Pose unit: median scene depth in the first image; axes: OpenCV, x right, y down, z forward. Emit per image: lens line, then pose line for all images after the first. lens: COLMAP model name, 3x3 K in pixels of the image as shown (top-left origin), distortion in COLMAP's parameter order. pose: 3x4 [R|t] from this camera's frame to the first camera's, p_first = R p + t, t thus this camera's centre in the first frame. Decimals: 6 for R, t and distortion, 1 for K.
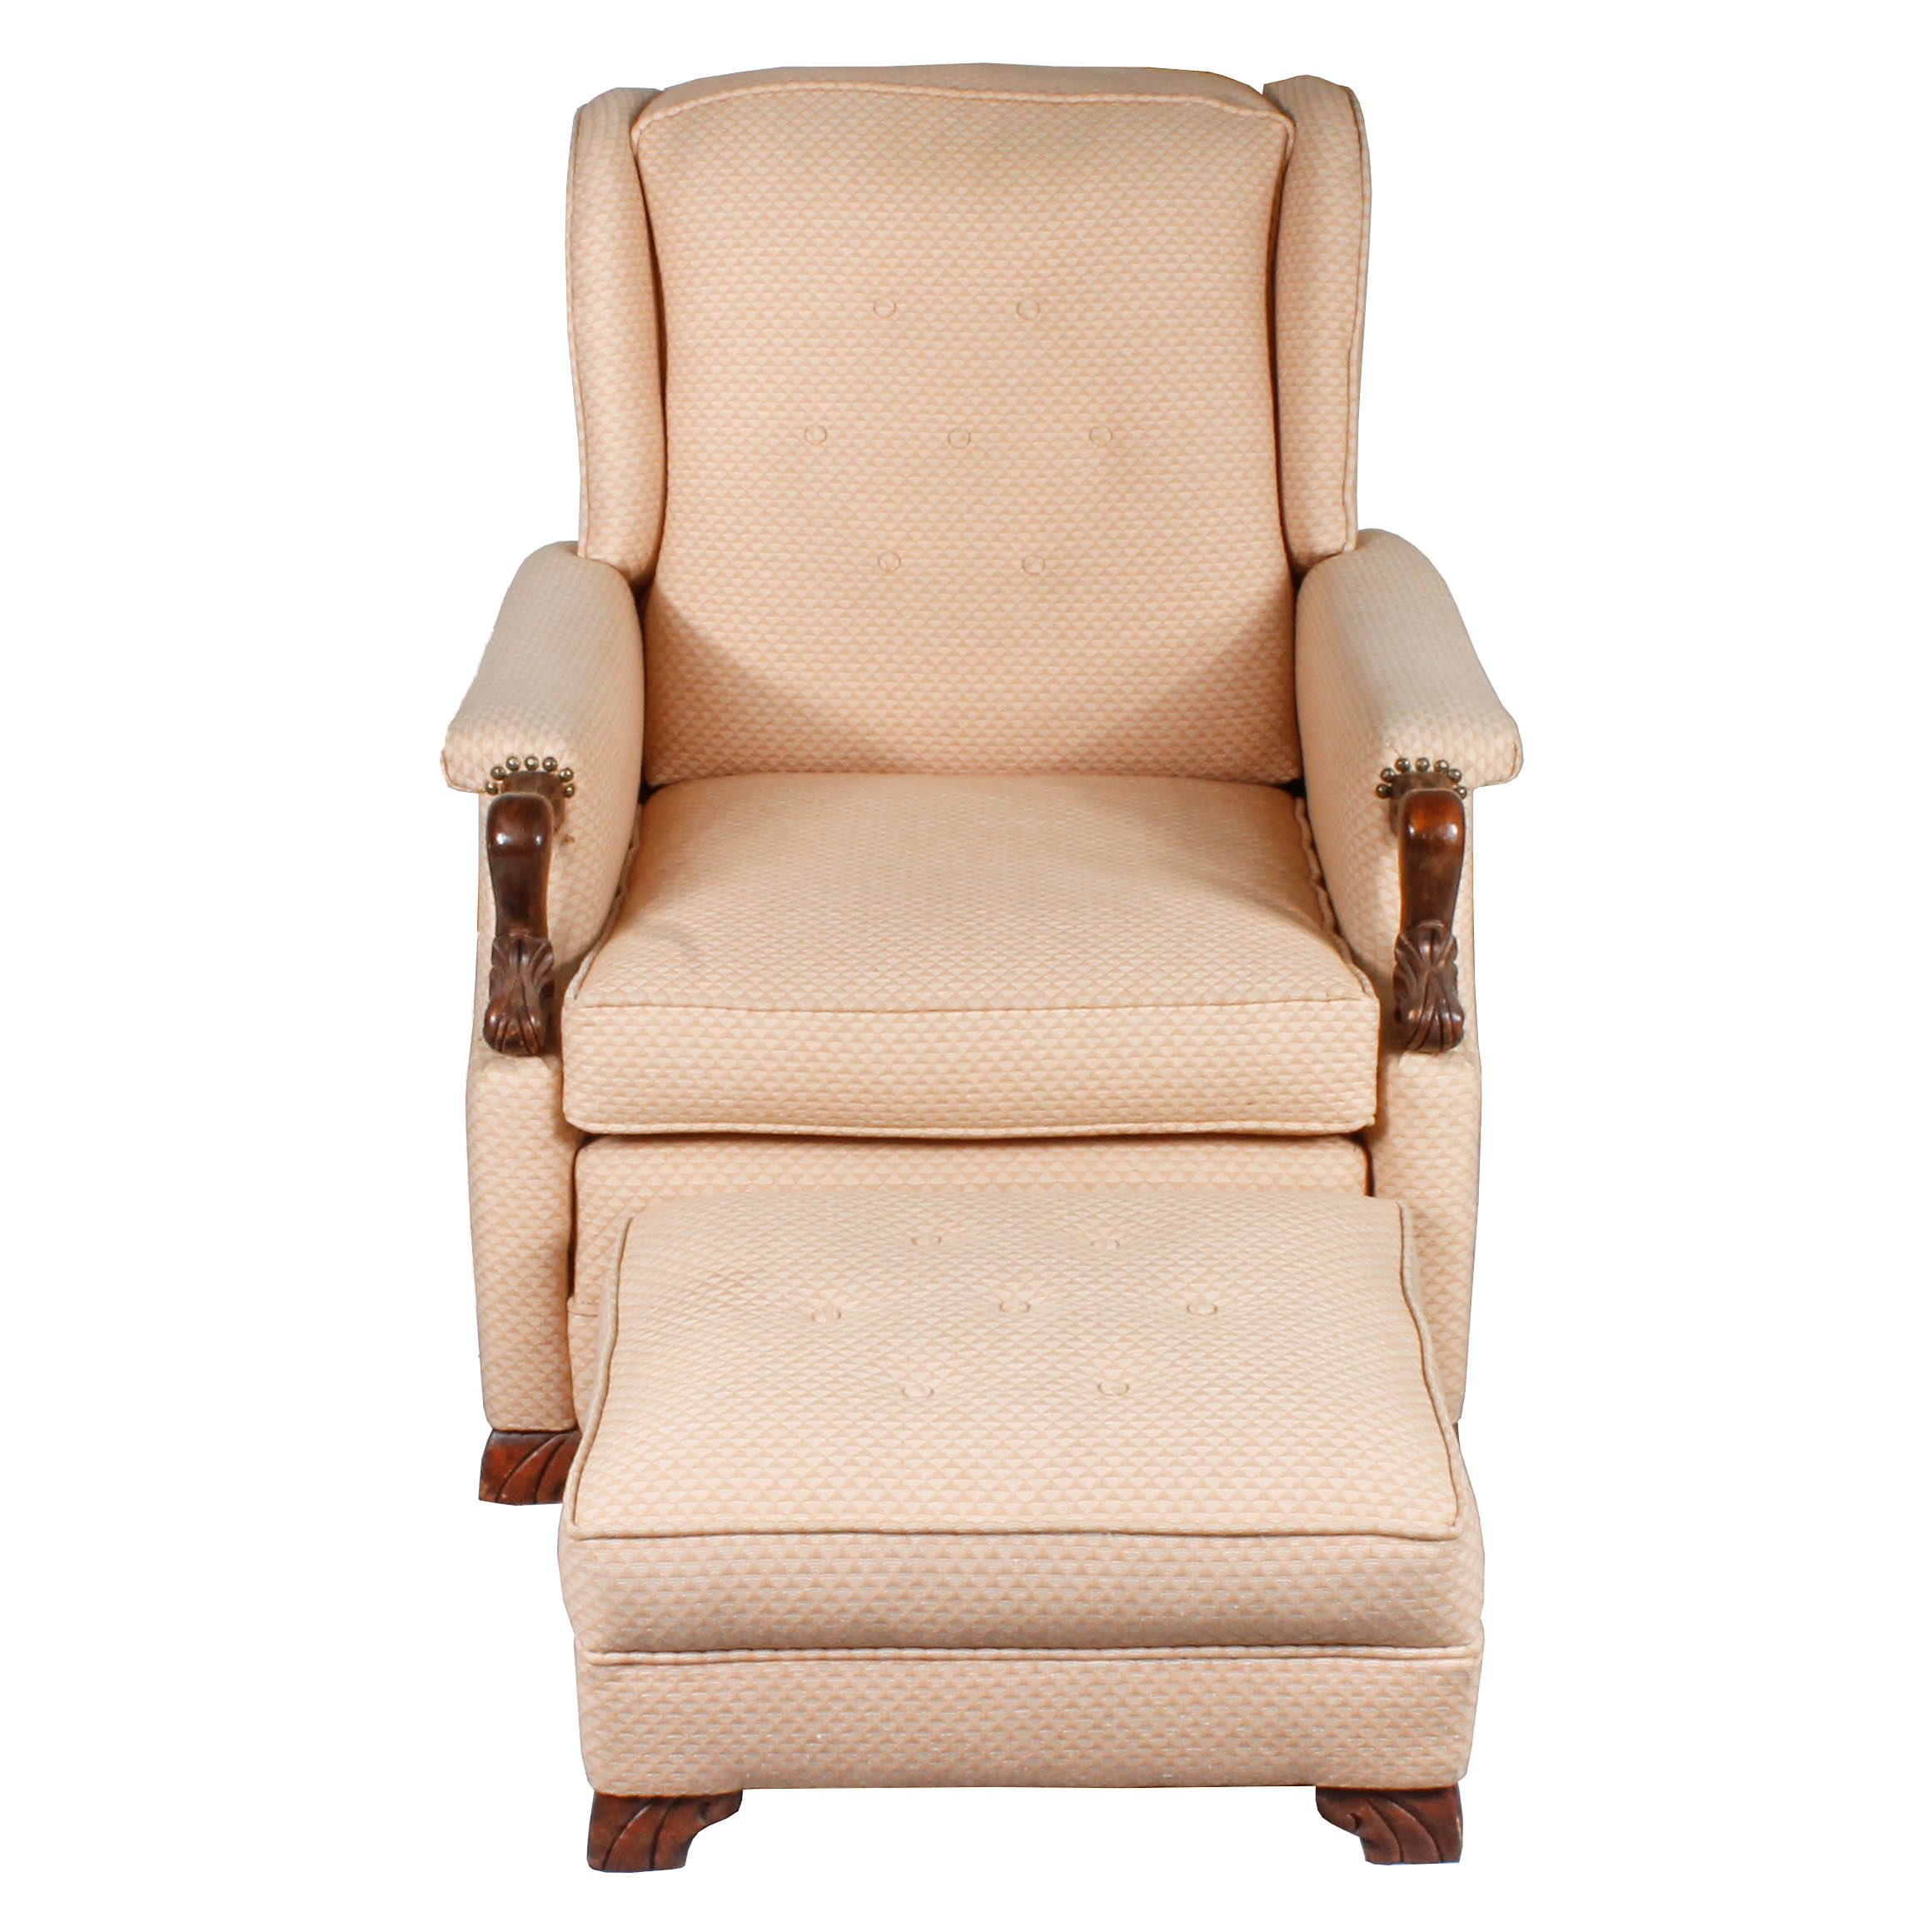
lens RADIAL K [[3774.0, 0, 813.3], [0, 3774.0, 888.2], [0, 0, 1]] dist [-0.136094, 0.000000]
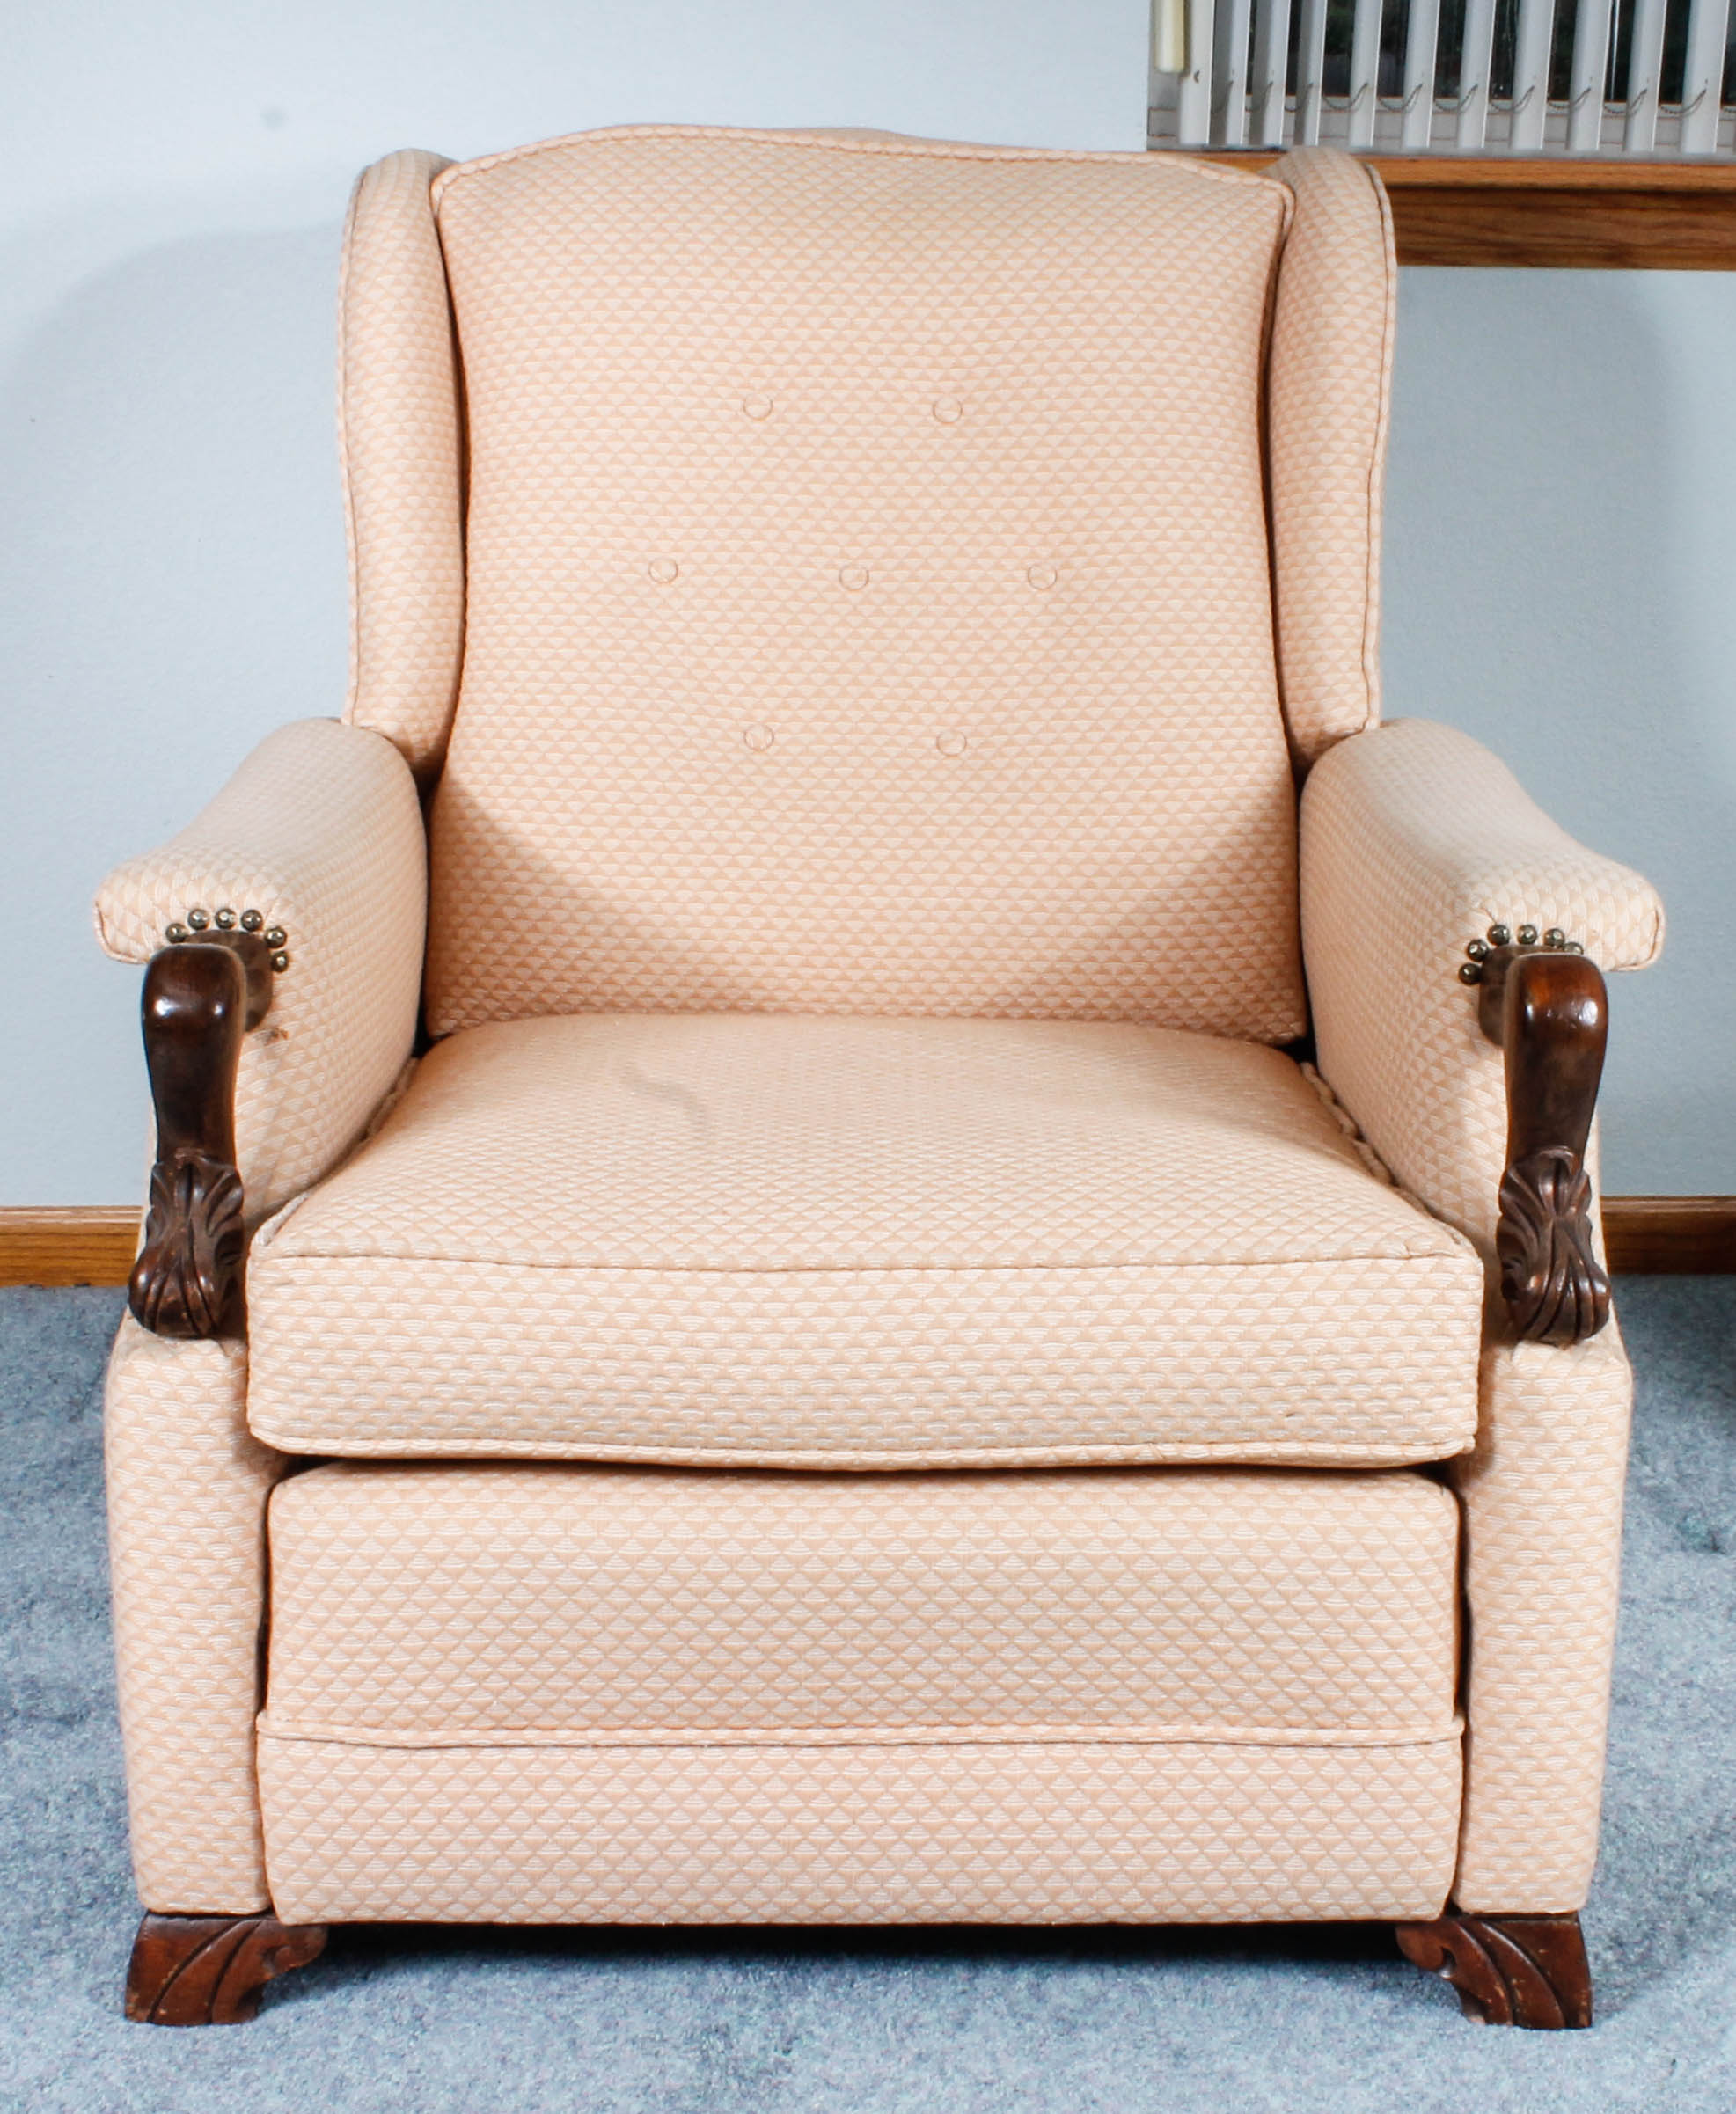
lens RADIAL K [[3378.5, 0, 874.6], [0, 3378.5, 1066.1], [0, 0, 1]] dist [-0.129485, 0.000000]
pose [[0.998695, 0.014646, 0.048917, 0.011437], [-0.009276, 0.994079, -0.108267, 0.050974], [-0.050213, 0.107672, 0.992918, 0.345637]]
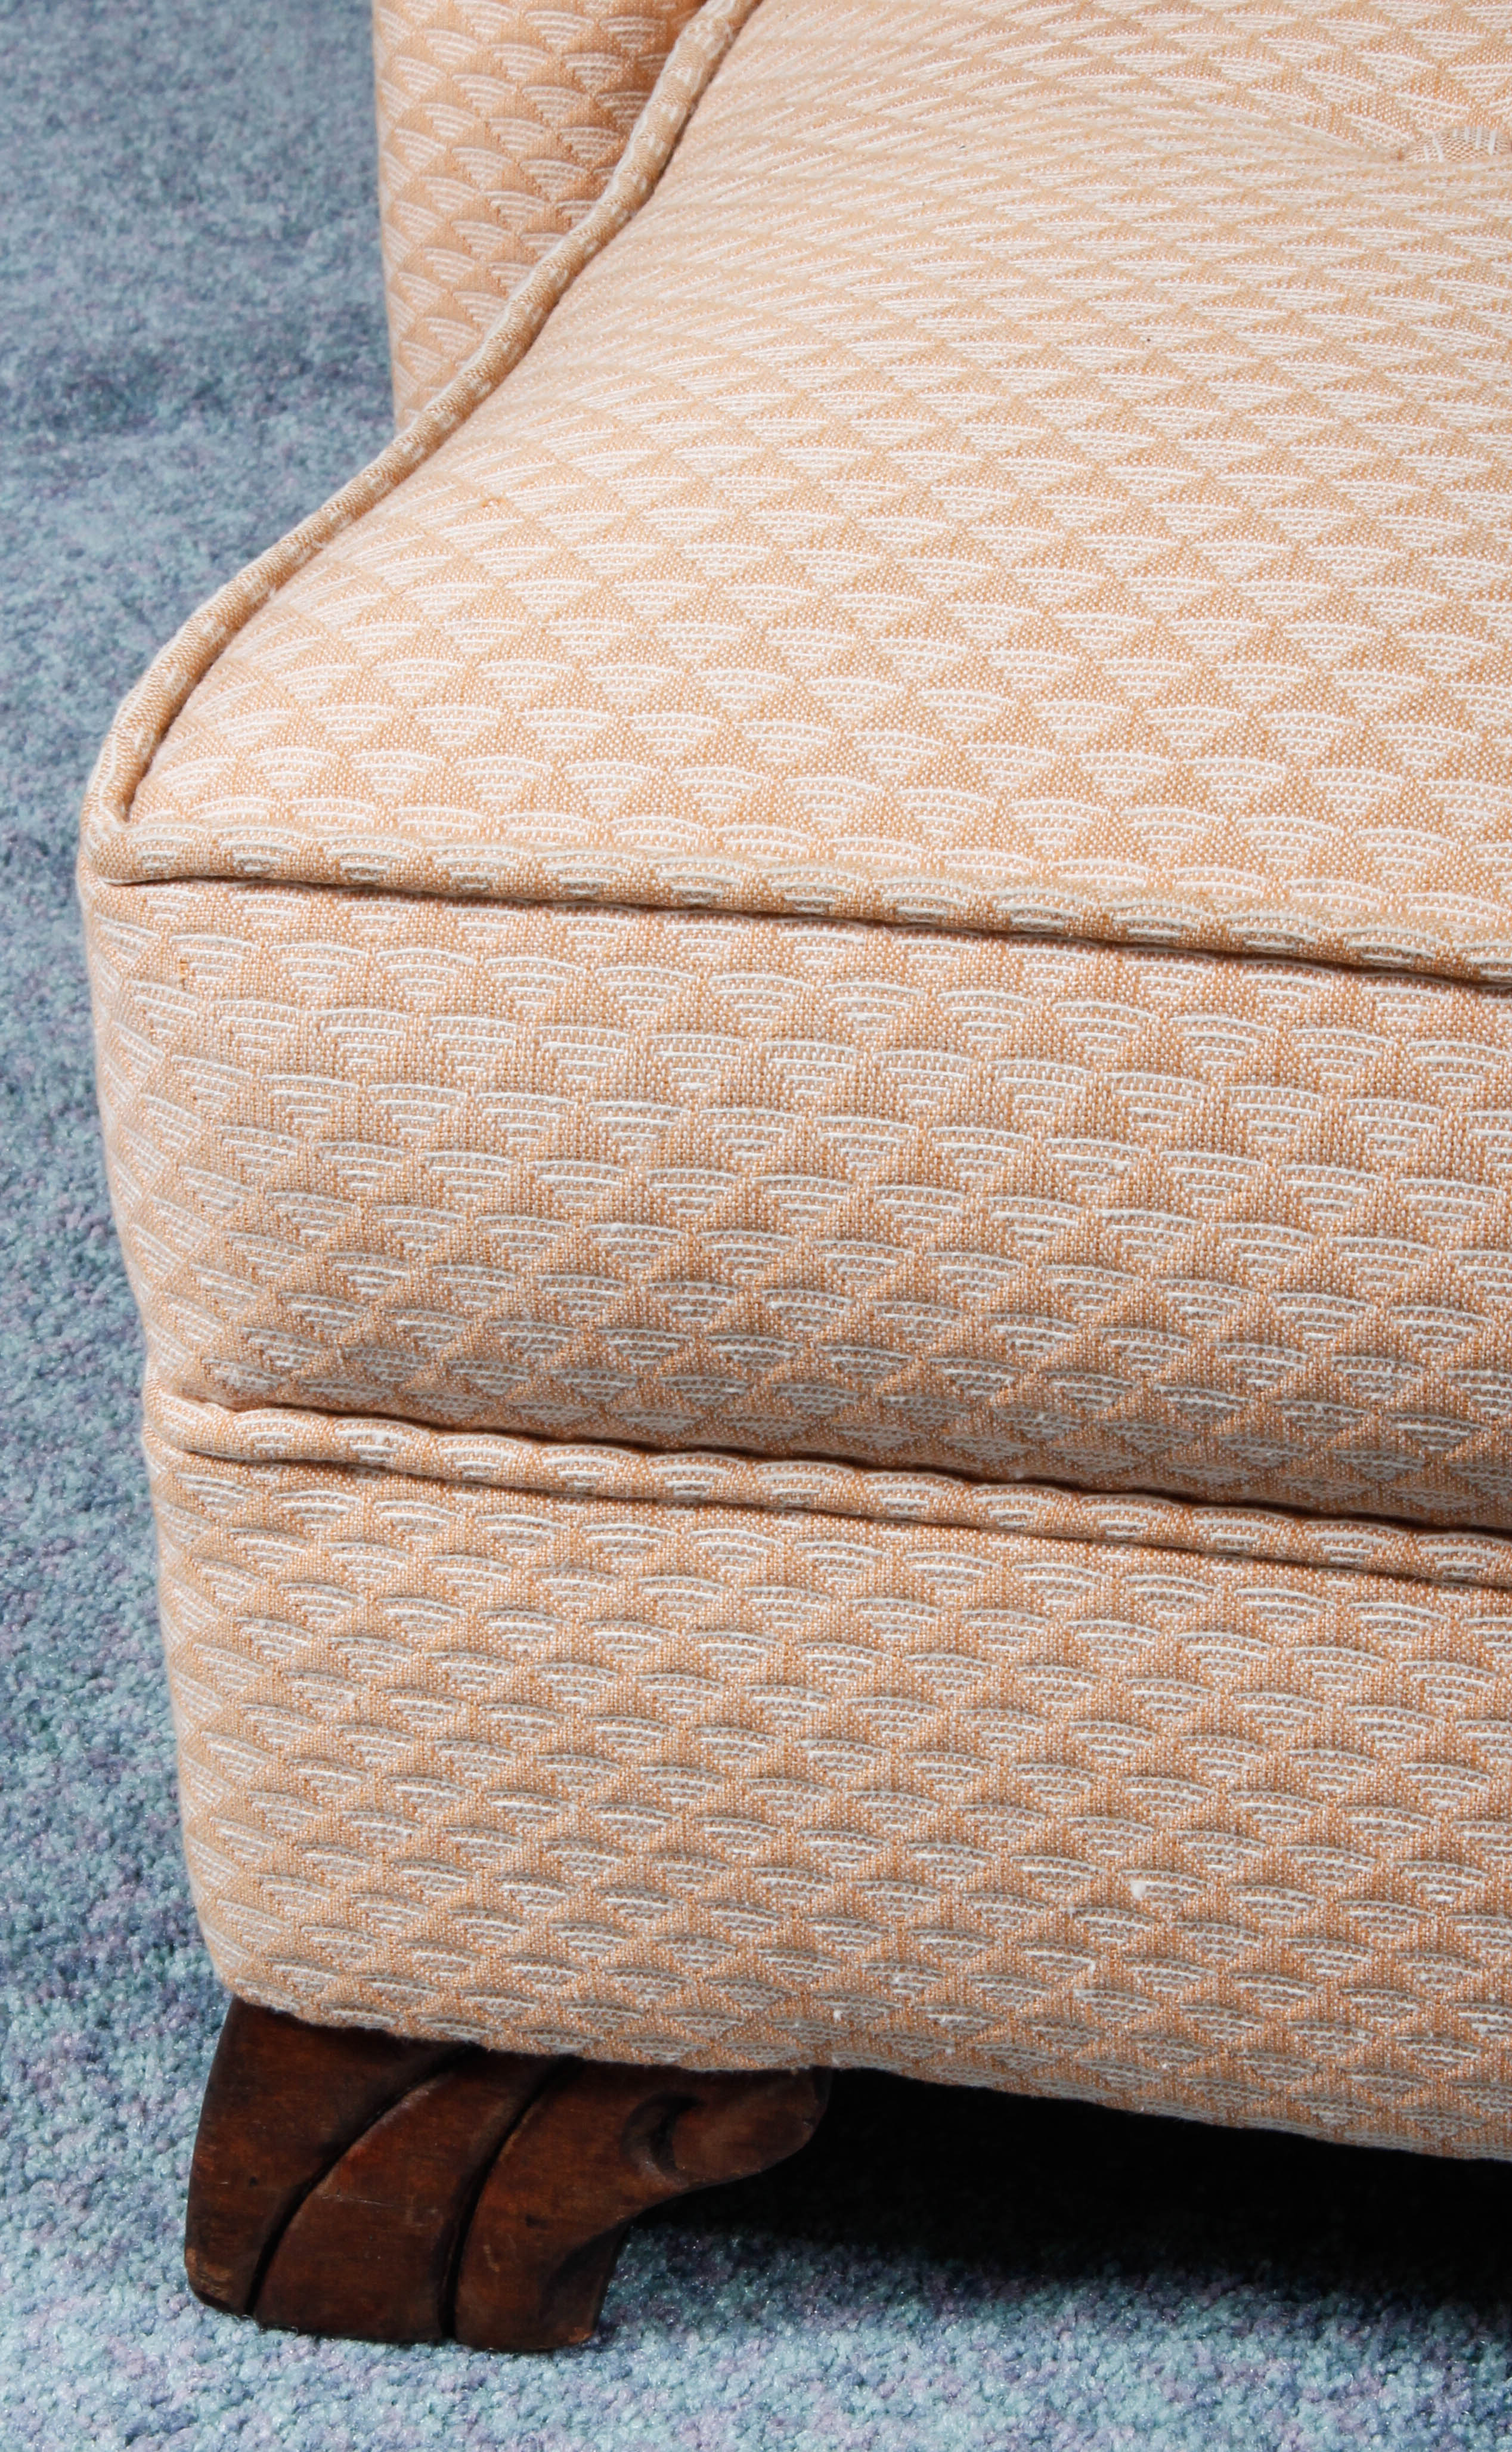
lens RADIAL K [[6000.0, 0, 751.7], [0, 6000.0, 1206.9], [0, 0, 1]] dist [0.097166, 0.000000]
pose [[0.973809, 0.110638, -0.198633, 0.033813], [-0.083171, 0.986412, 0.141681, 0.100675], [0.211610, -0.121449, 0.969779, 0.478451]]
